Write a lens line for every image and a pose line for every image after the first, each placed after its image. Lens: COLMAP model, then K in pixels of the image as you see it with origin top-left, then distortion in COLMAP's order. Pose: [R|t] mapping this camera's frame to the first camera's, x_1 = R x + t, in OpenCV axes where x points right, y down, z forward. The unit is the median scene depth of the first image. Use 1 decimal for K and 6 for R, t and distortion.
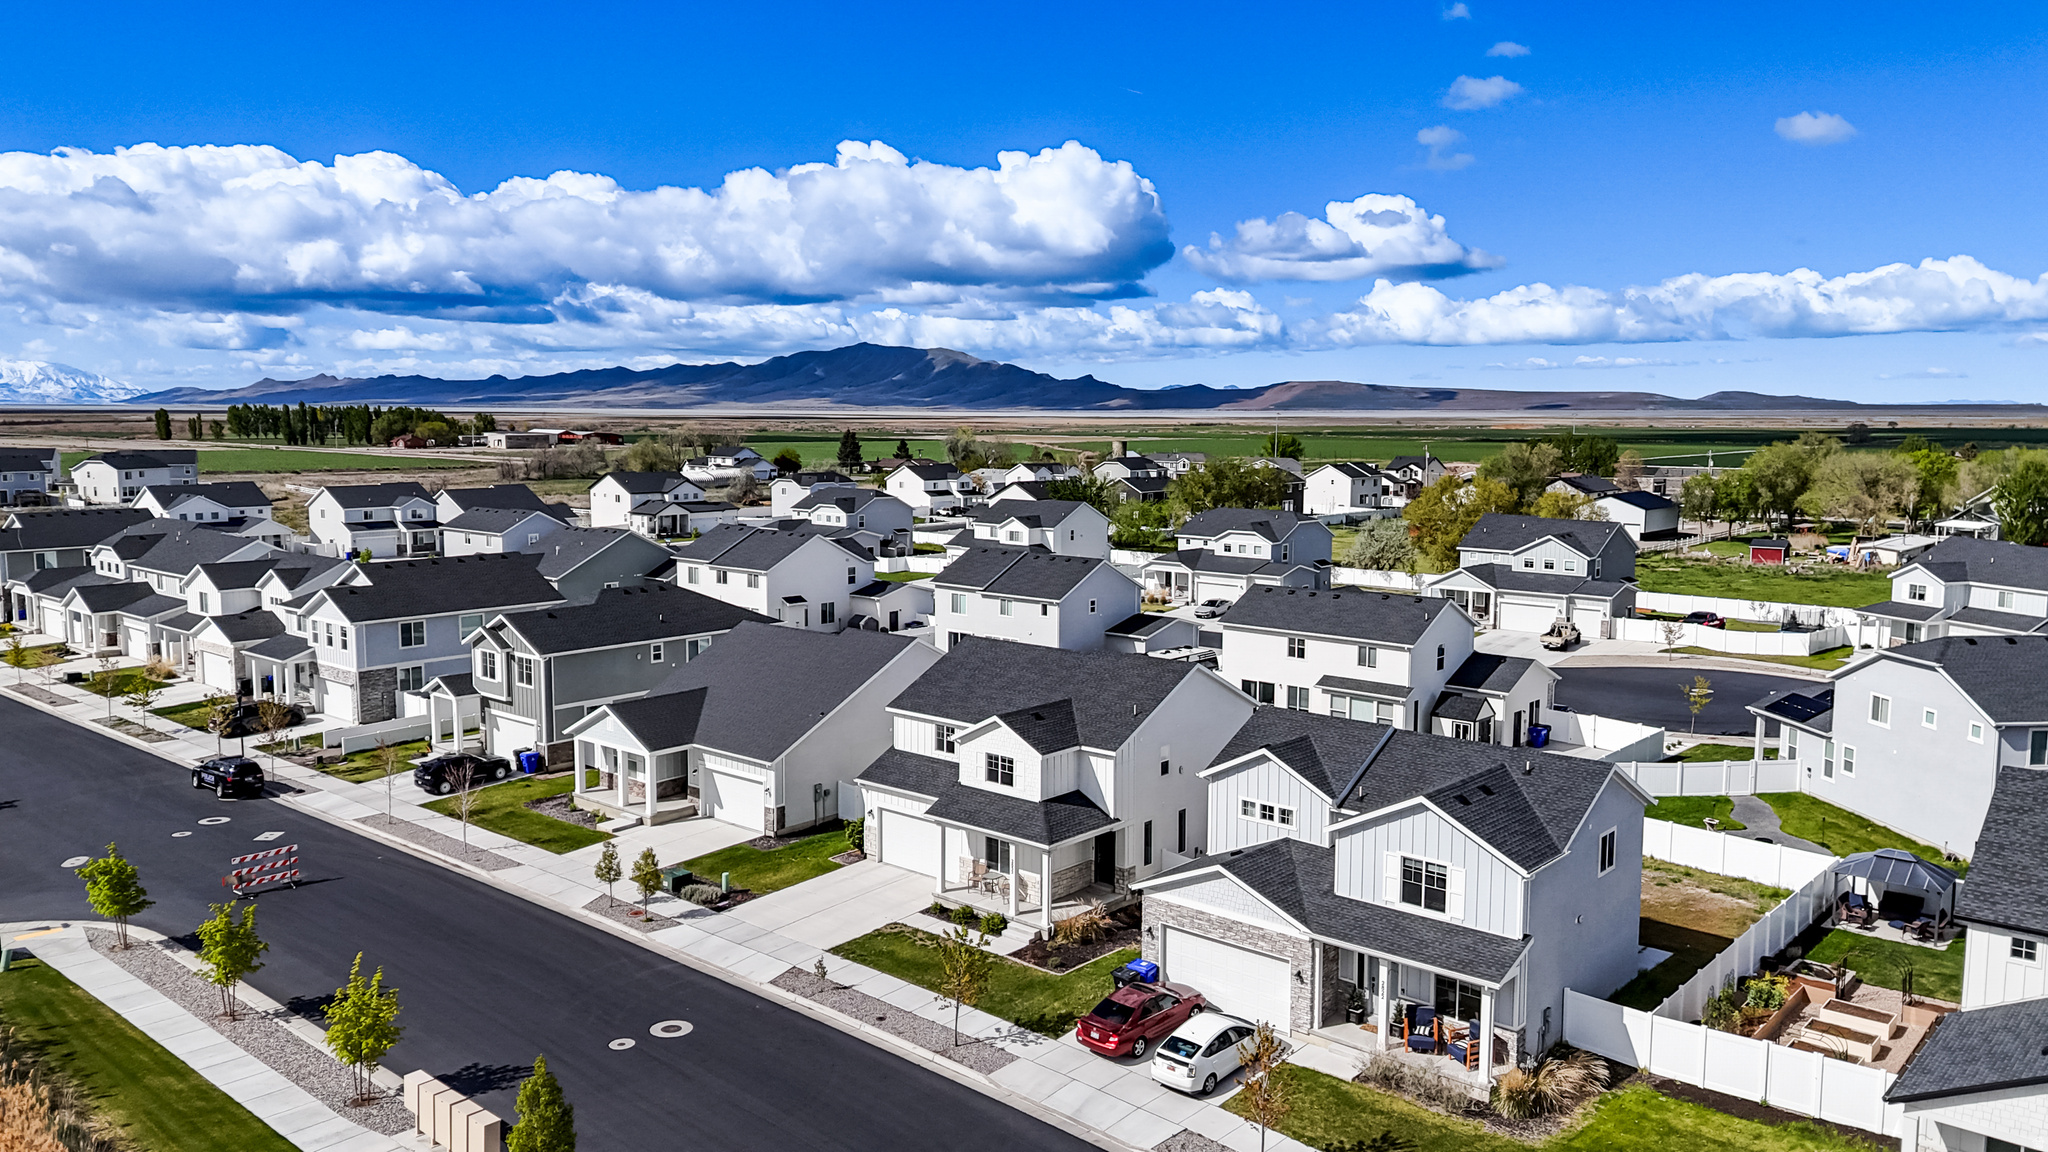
lens RADIAL K [[1530.5, 0, 1024.0], [0, 1530.5, 576.0], [0, 0, 1]] dist [0.061941, -0.003585]
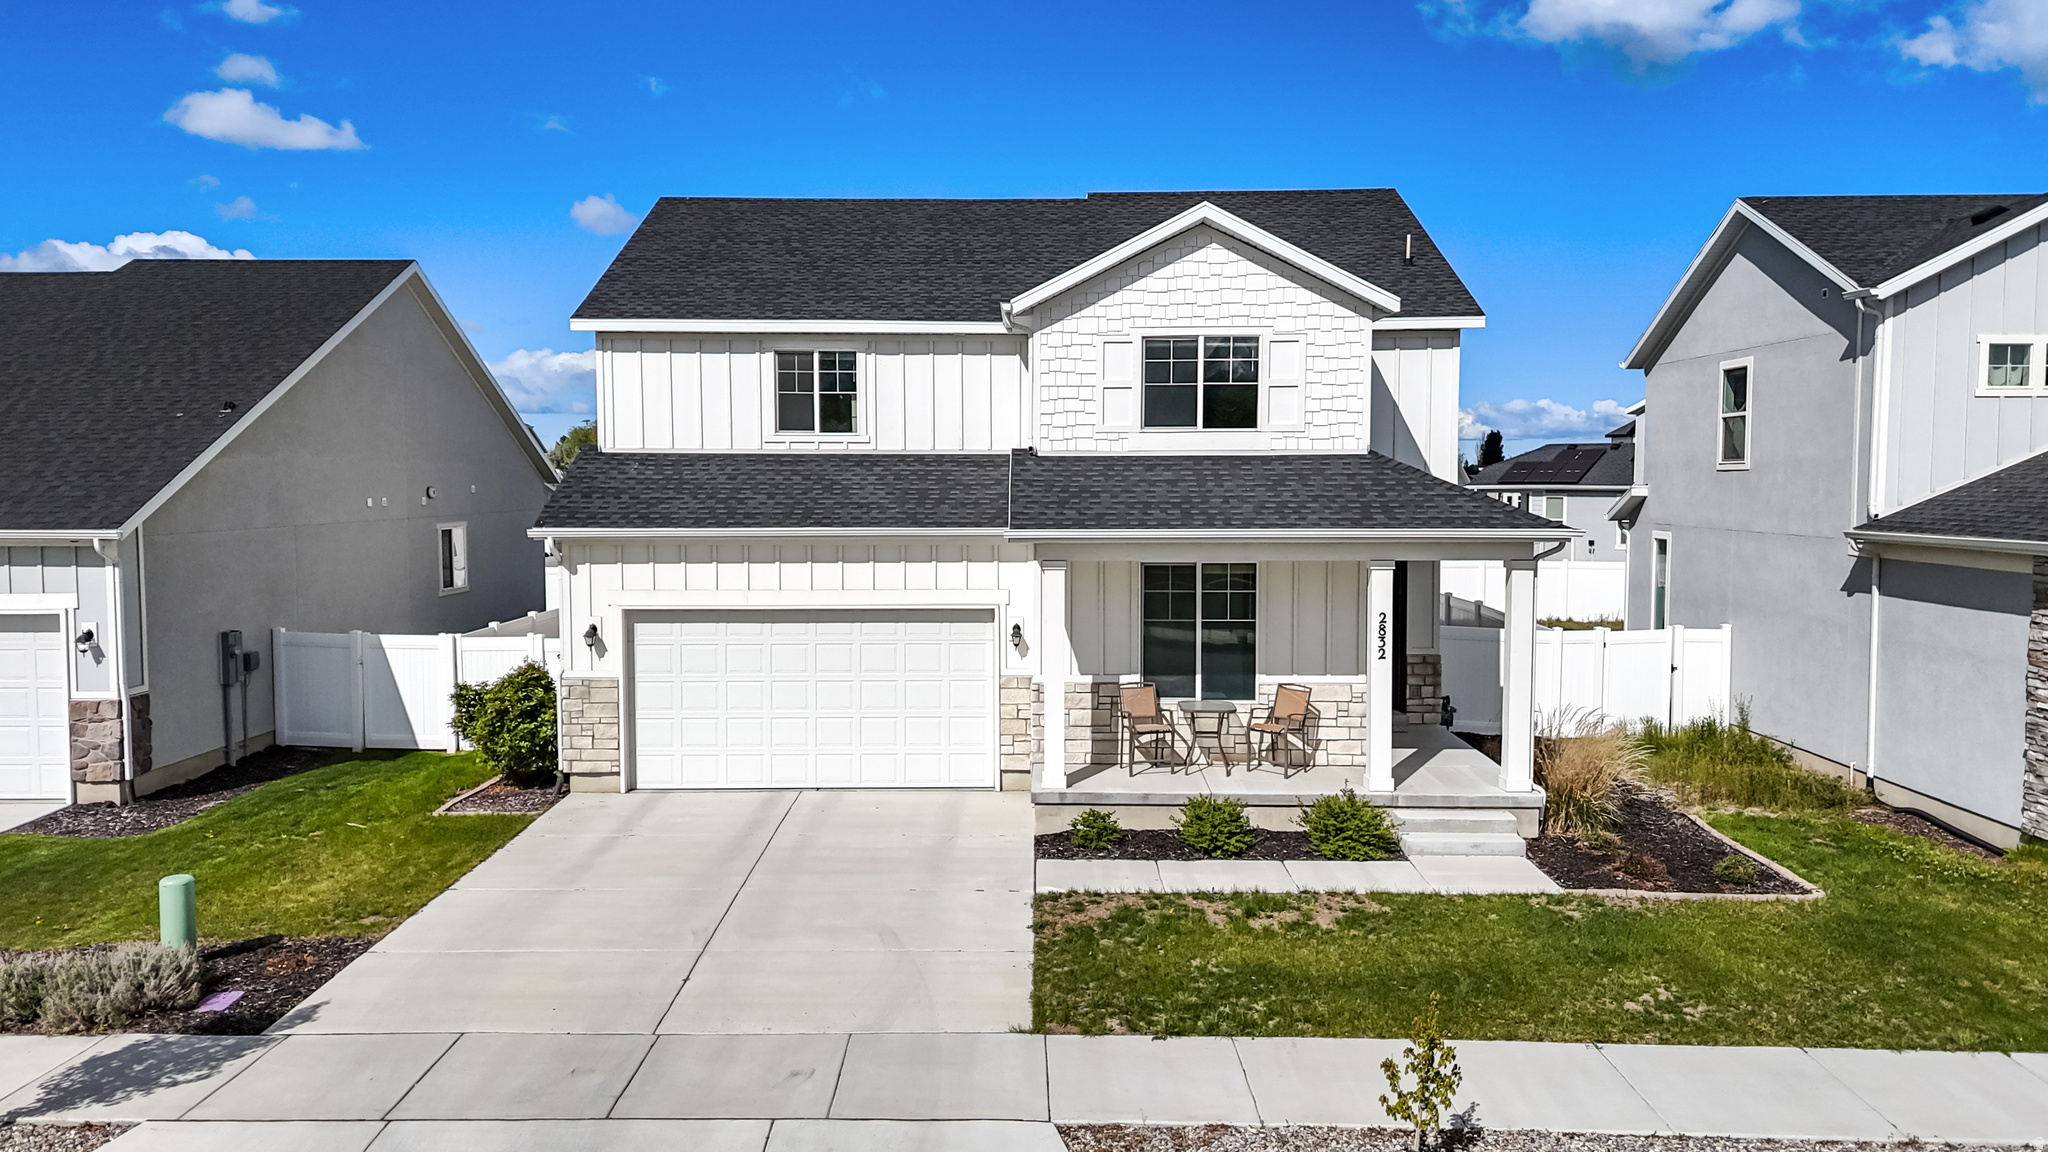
lens RADIAL K [[1530.5, 0, 1024.0], [0, 1530.5, 576.0], [0, 0, 1]] dist [0.061941, -0.003585]
pose [[0.756519, -0.044936, 0.652426, -0.256153], [0.080304, 0.996470, -0.024484, 0.170502], [-0.649022, 0.070915, 0.757457, 0.770032]]
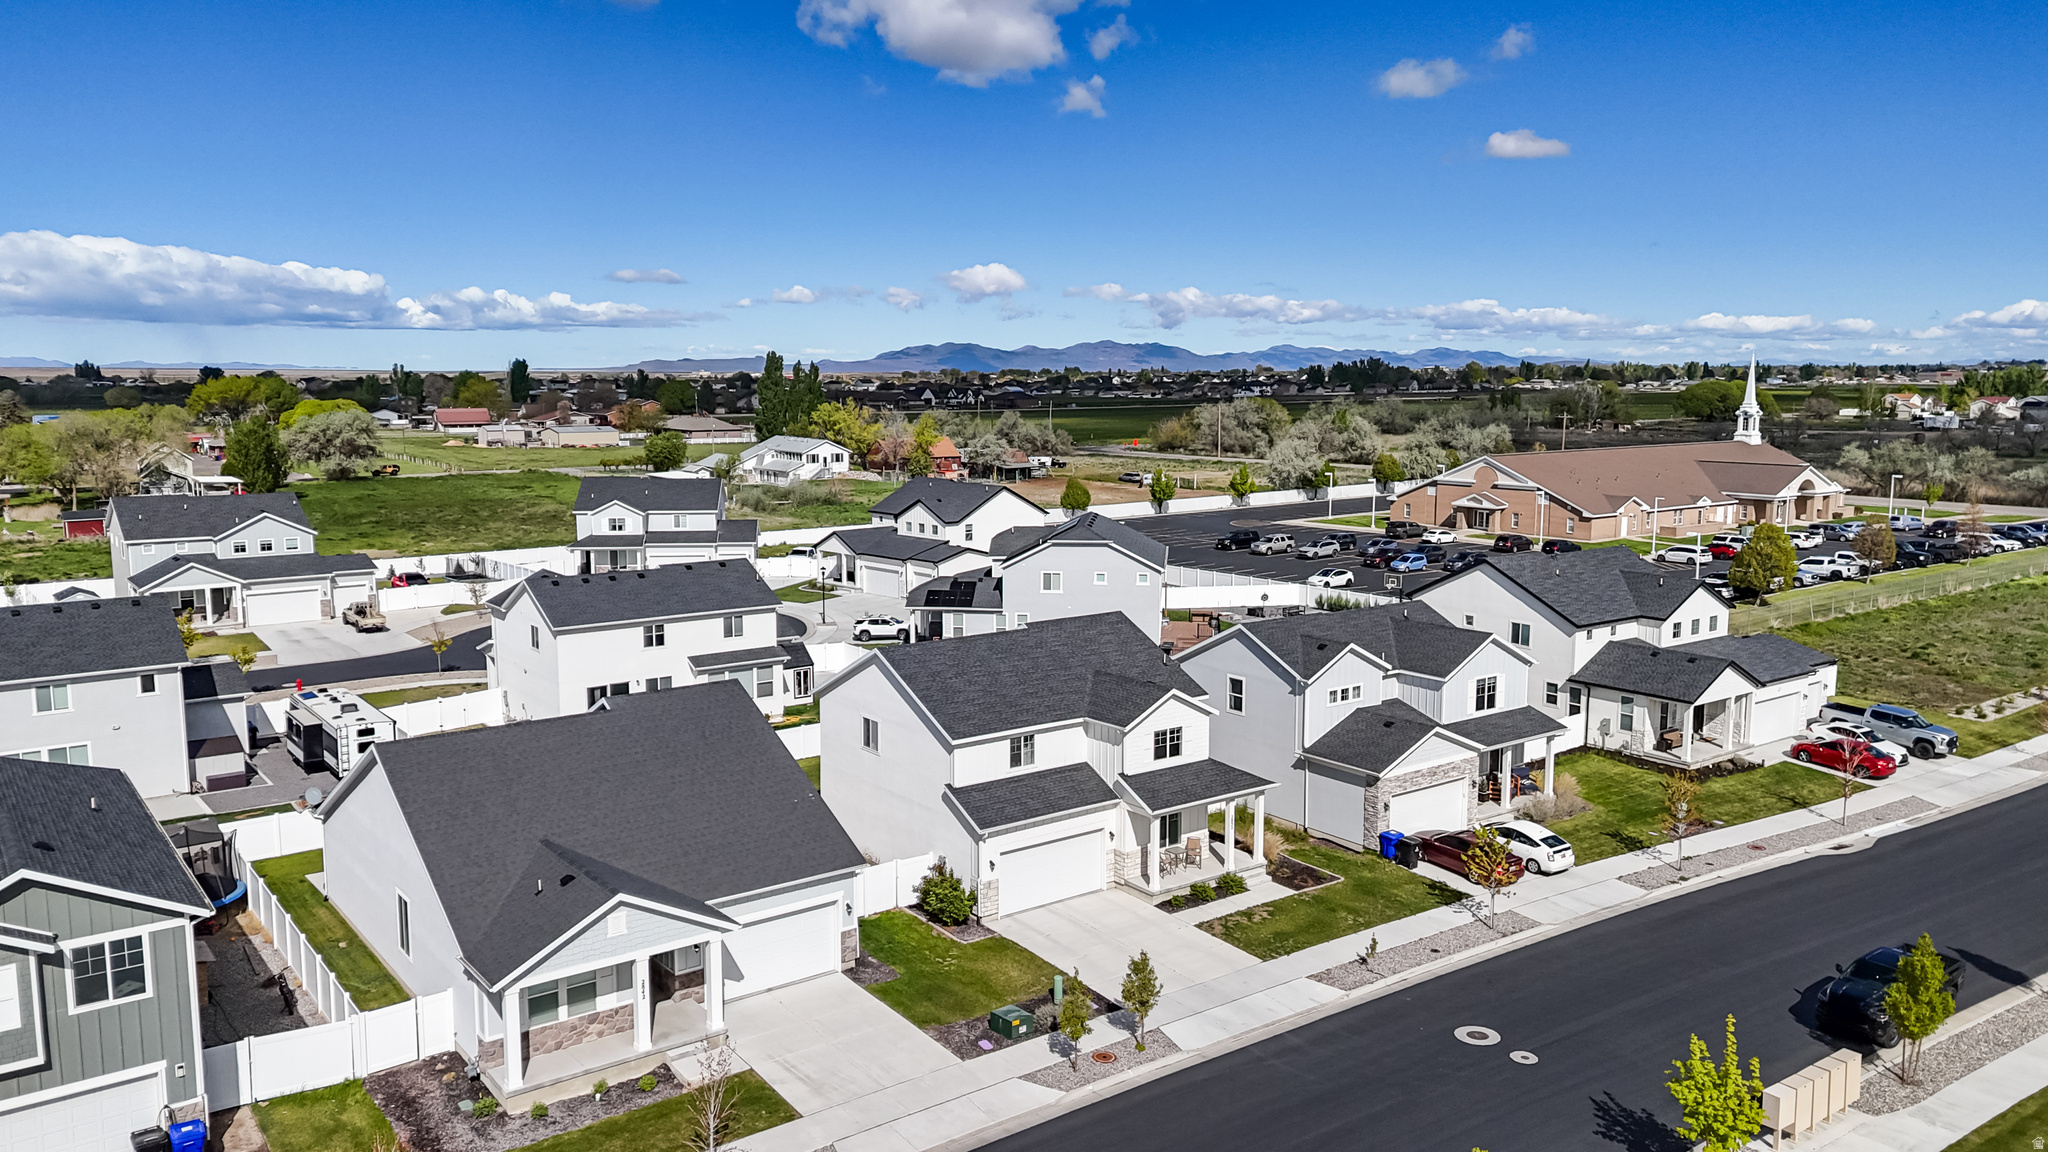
lens RADIAL K [[1530.5, 0, 1024.0], [0, 1530.5, 576.0], [0, 0, 1]] dist [0.061941, -0.003585]
pose [[0.183758, -0.138412, 0.973178, -0.958916], [0.110335, 0.986684, 0.119500, -0.104939], [-0.976760, 0.085416, 0.196583, 0.877482]]
